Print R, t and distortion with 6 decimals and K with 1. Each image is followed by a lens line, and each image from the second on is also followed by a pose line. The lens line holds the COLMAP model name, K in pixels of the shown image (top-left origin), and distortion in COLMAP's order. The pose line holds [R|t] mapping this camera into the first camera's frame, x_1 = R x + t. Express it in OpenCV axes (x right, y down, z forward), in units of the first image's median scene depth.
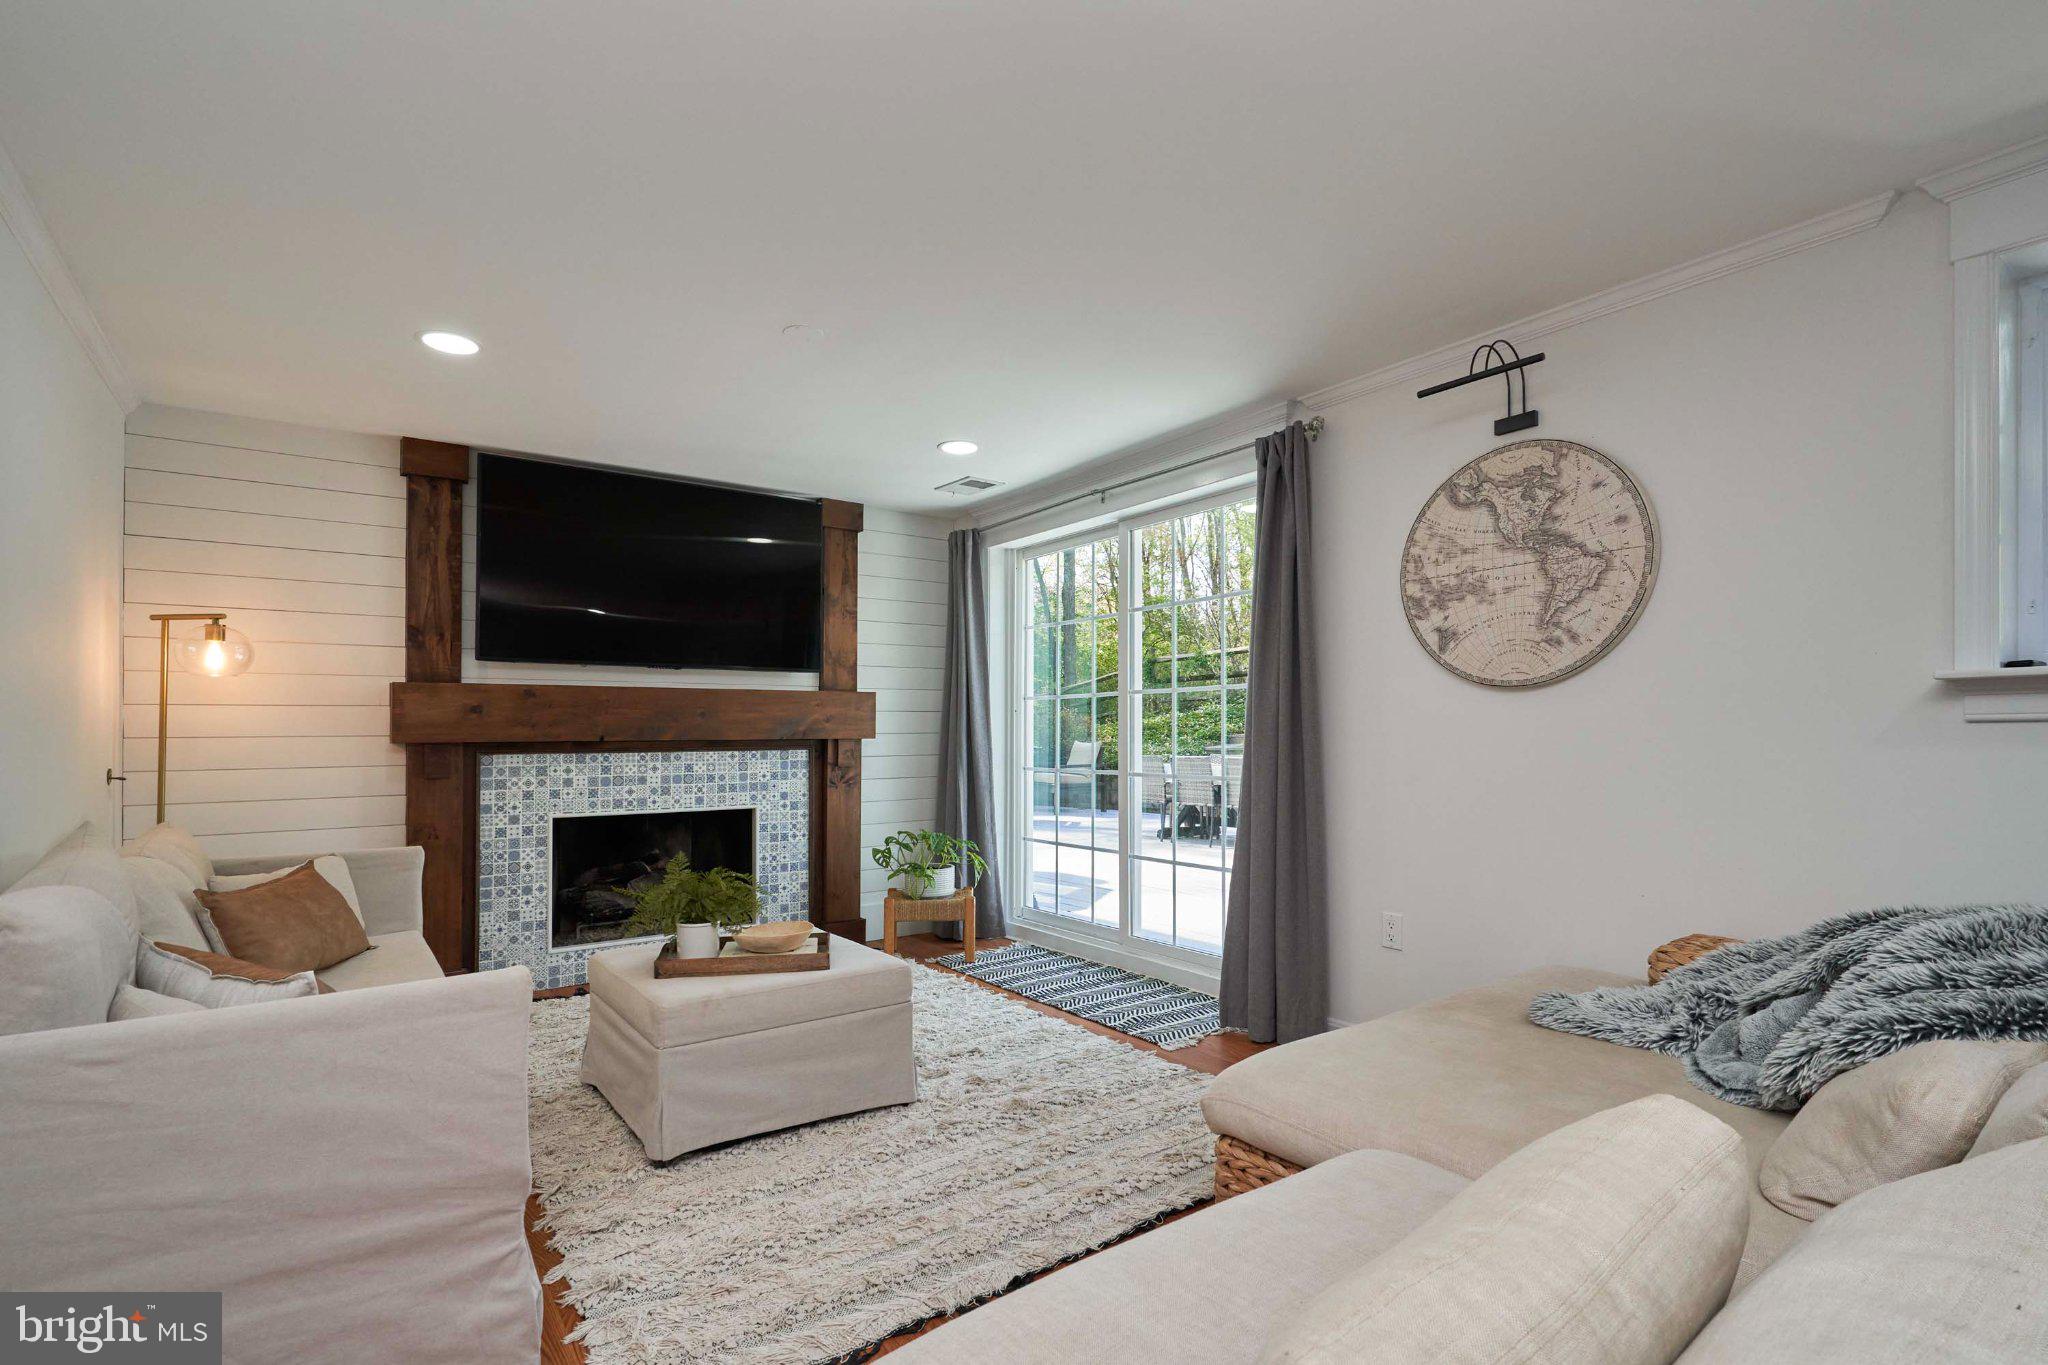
lens RADIAL K [[936.7, 0, 1006.2], [0, 936.7, 759.7], [0, 0, 1]] dist [0.001370, 0.001169]
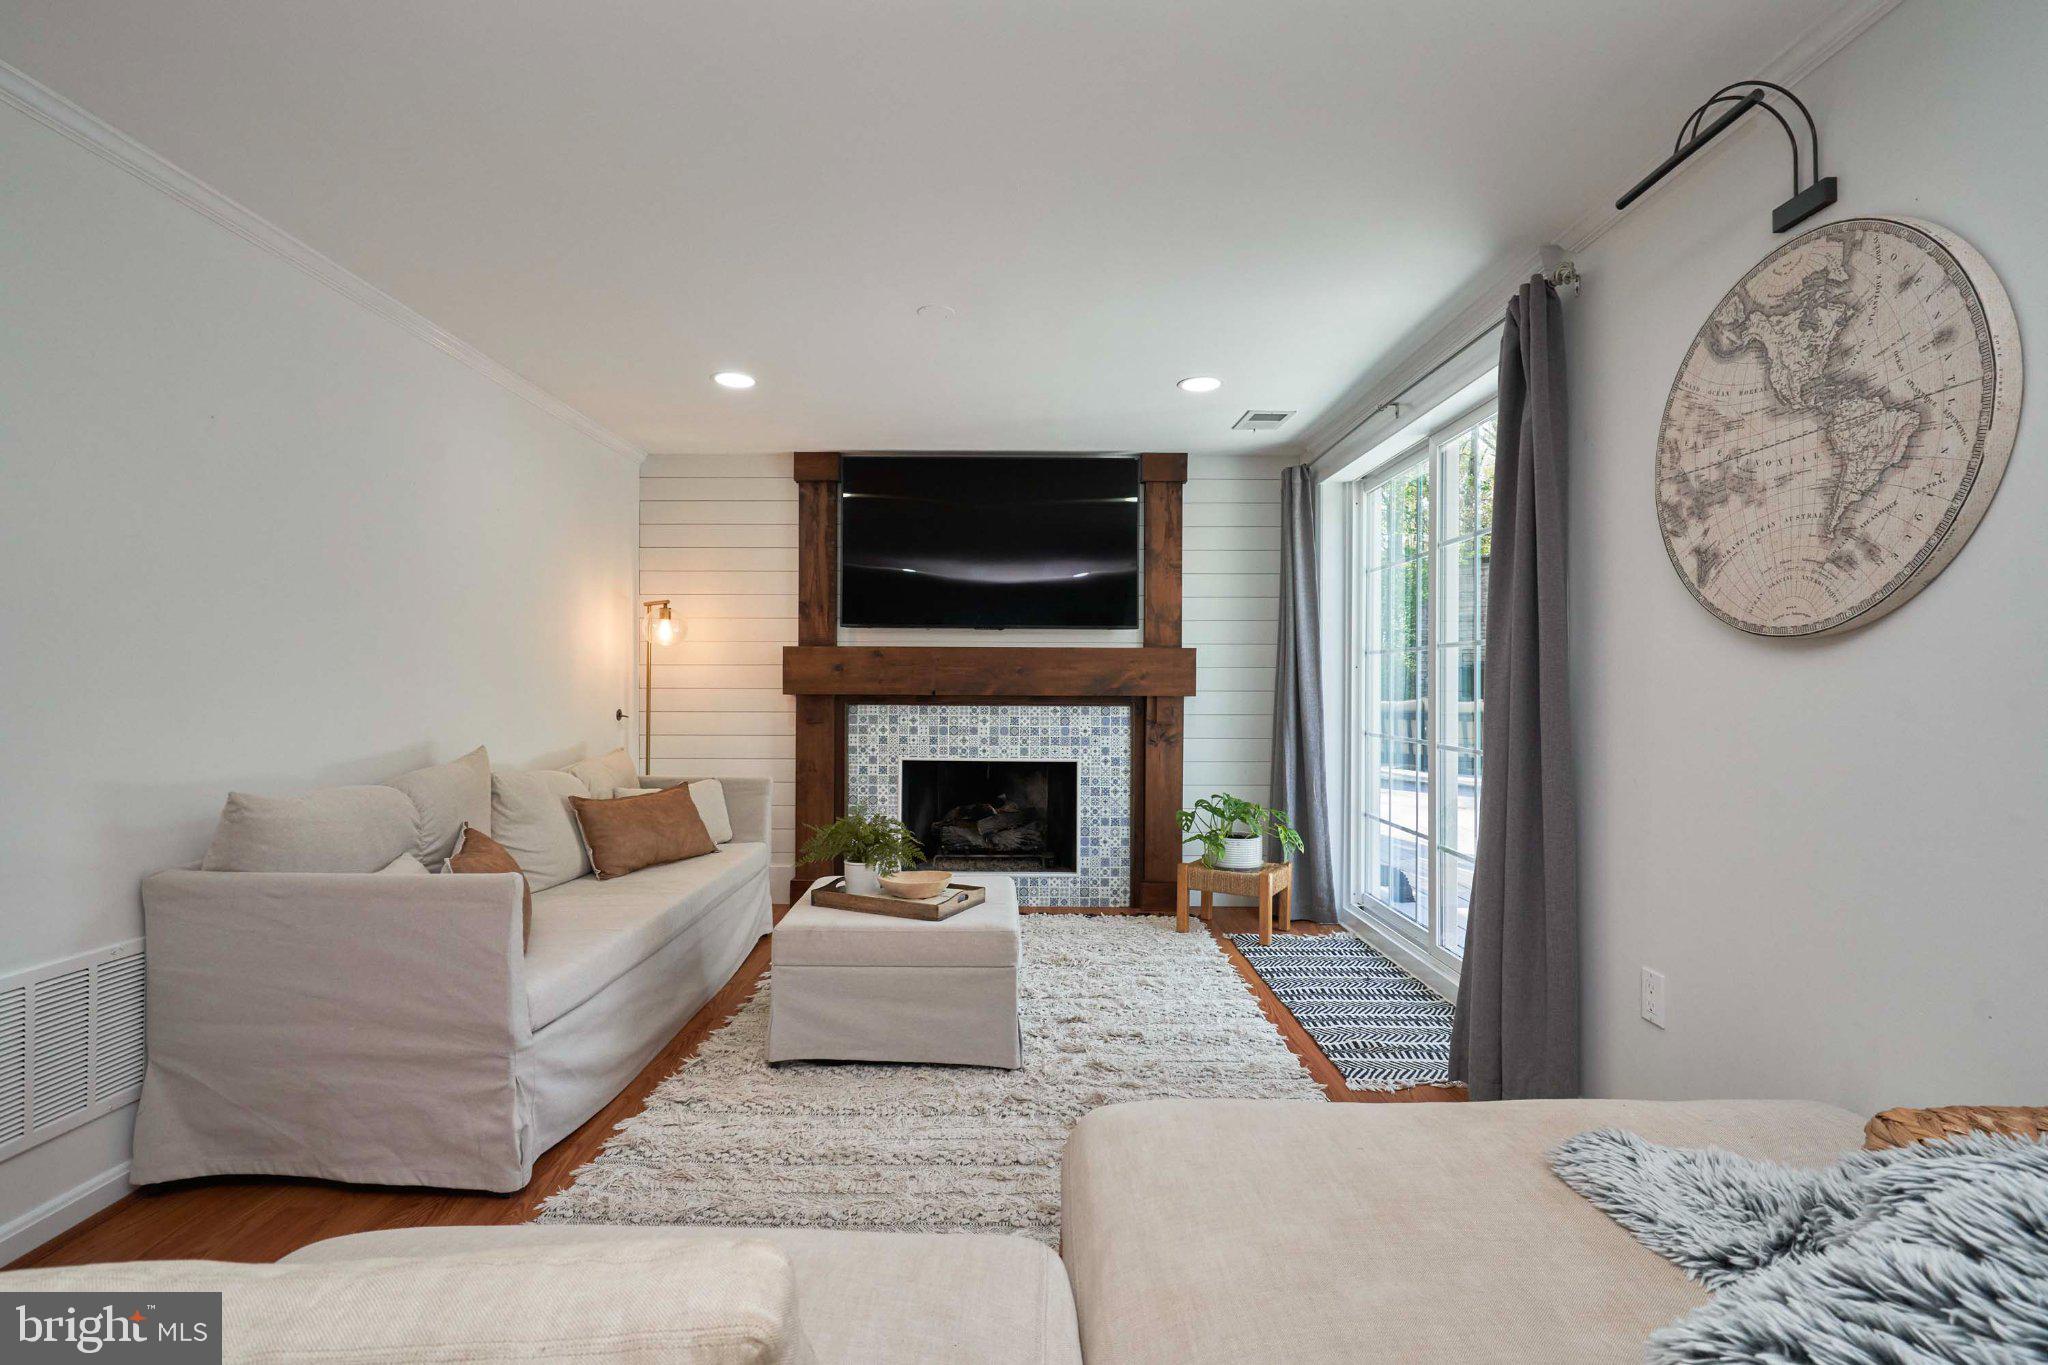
lens RADIAL K [[936.7, 0, 1010.4], [0, 936.7, 713.1], [0, 0, 1]] dist [0.001370, 0.001169]
pose [[0.815655, 0.027859, -0.577867, 0.384519], [-0.025831, 0.999597, 0.011730, -0.017423], [0.577961, 0.005359, 0.816046, 0.160491]]
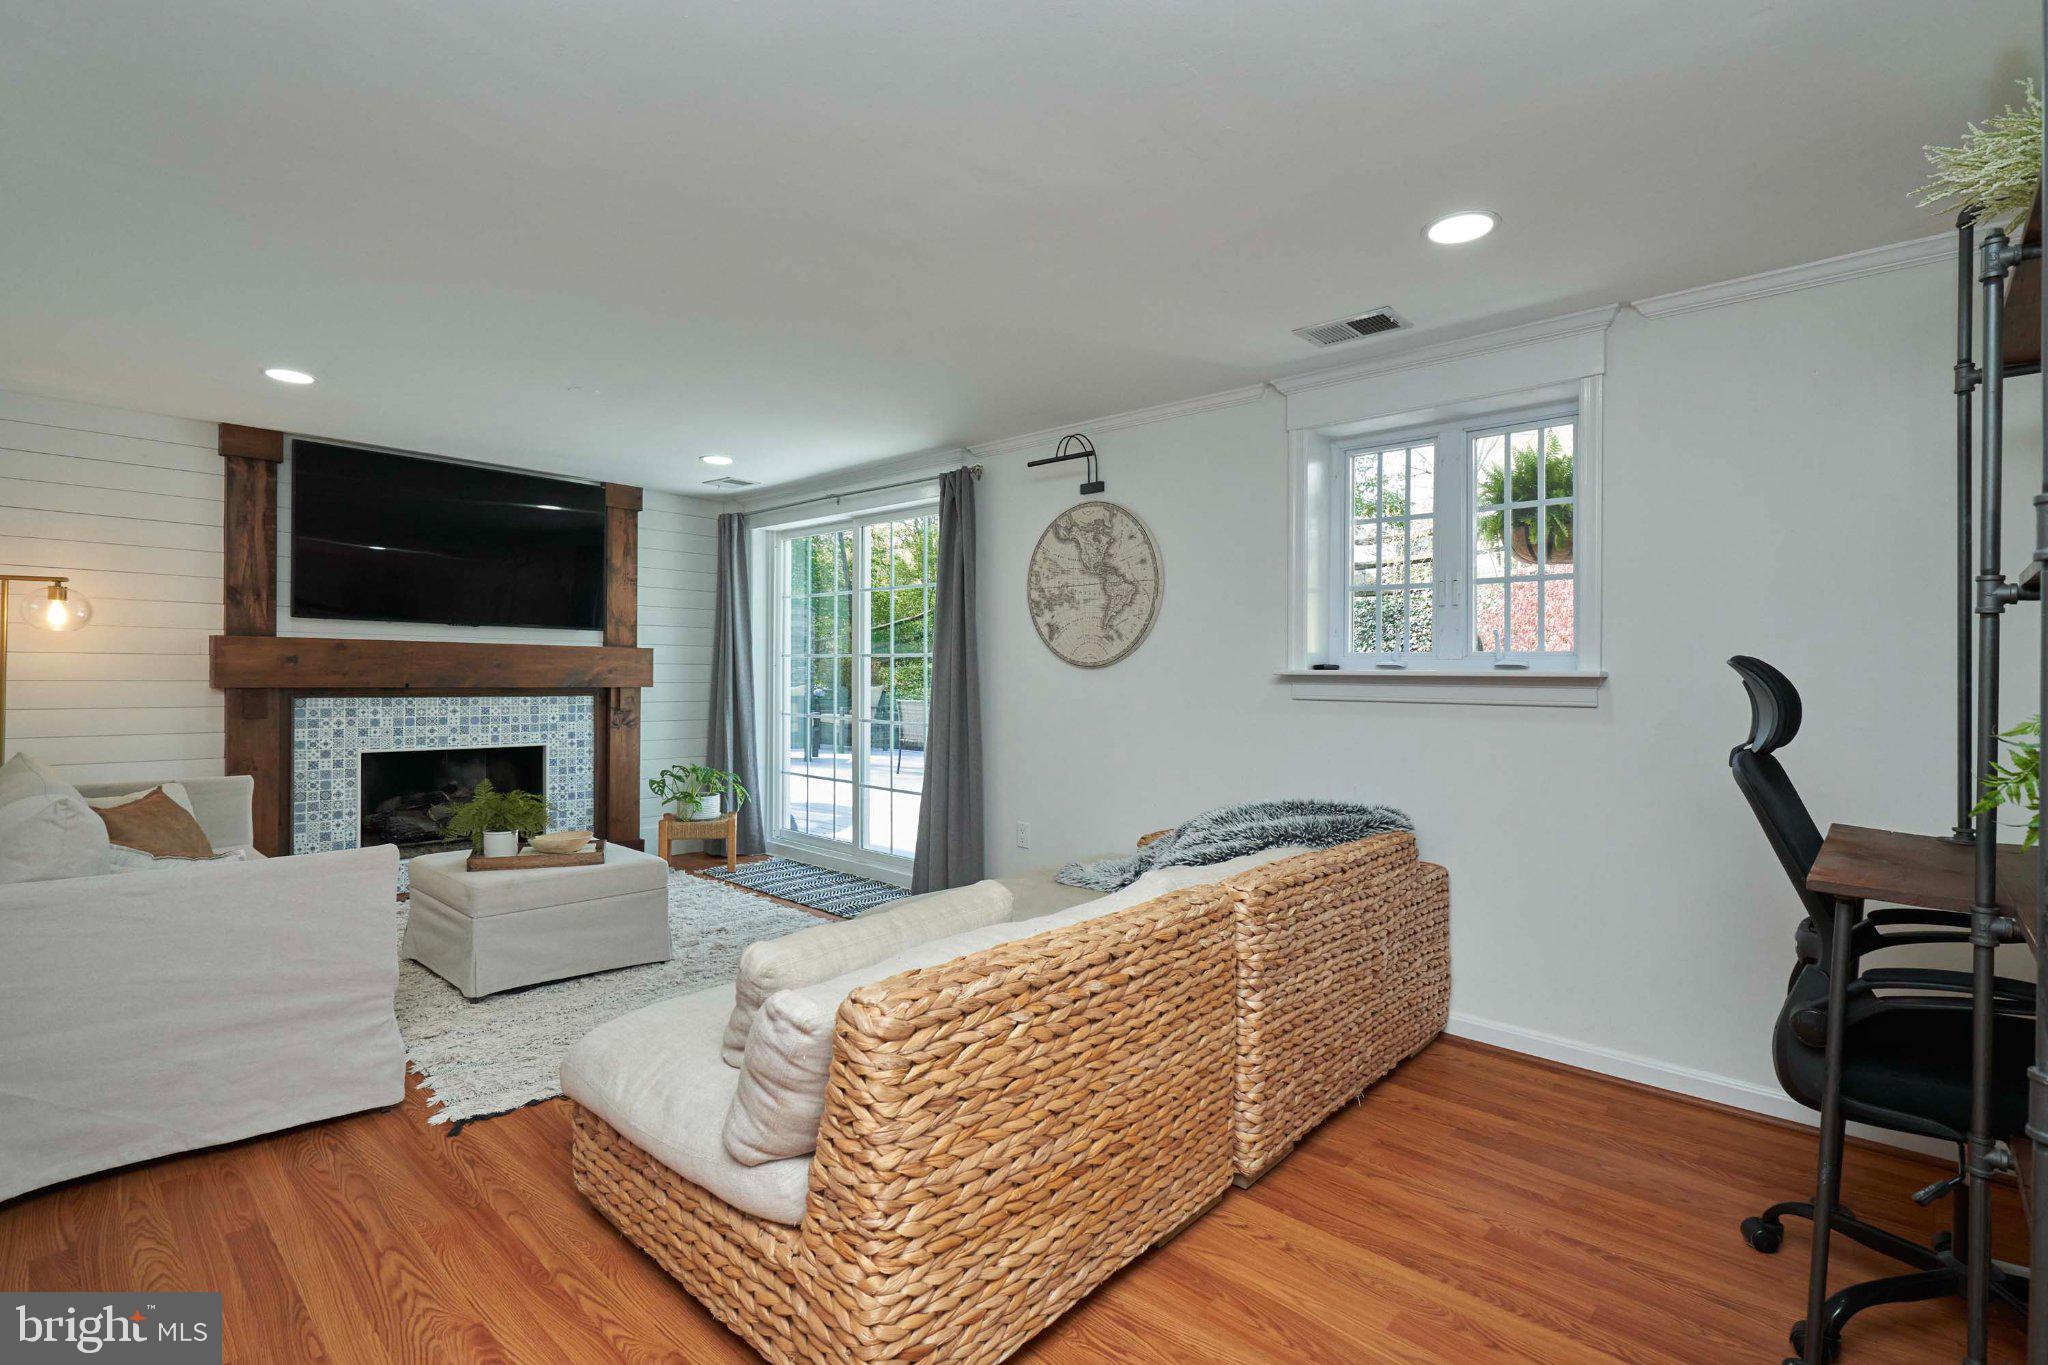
lens RADIAL K [[936.7, 0, 966.1], [0, 936.7, 730.9], [0, 0, 1]] dist [0.001370, 0.001169]
pose [[0.986983, 0.008449, 0.160601, 0.090651], [-0.013959, 0.999351, 0.033210, -0.018265], [-0.160217, -0.035020, 0.986460, -0.345432]]
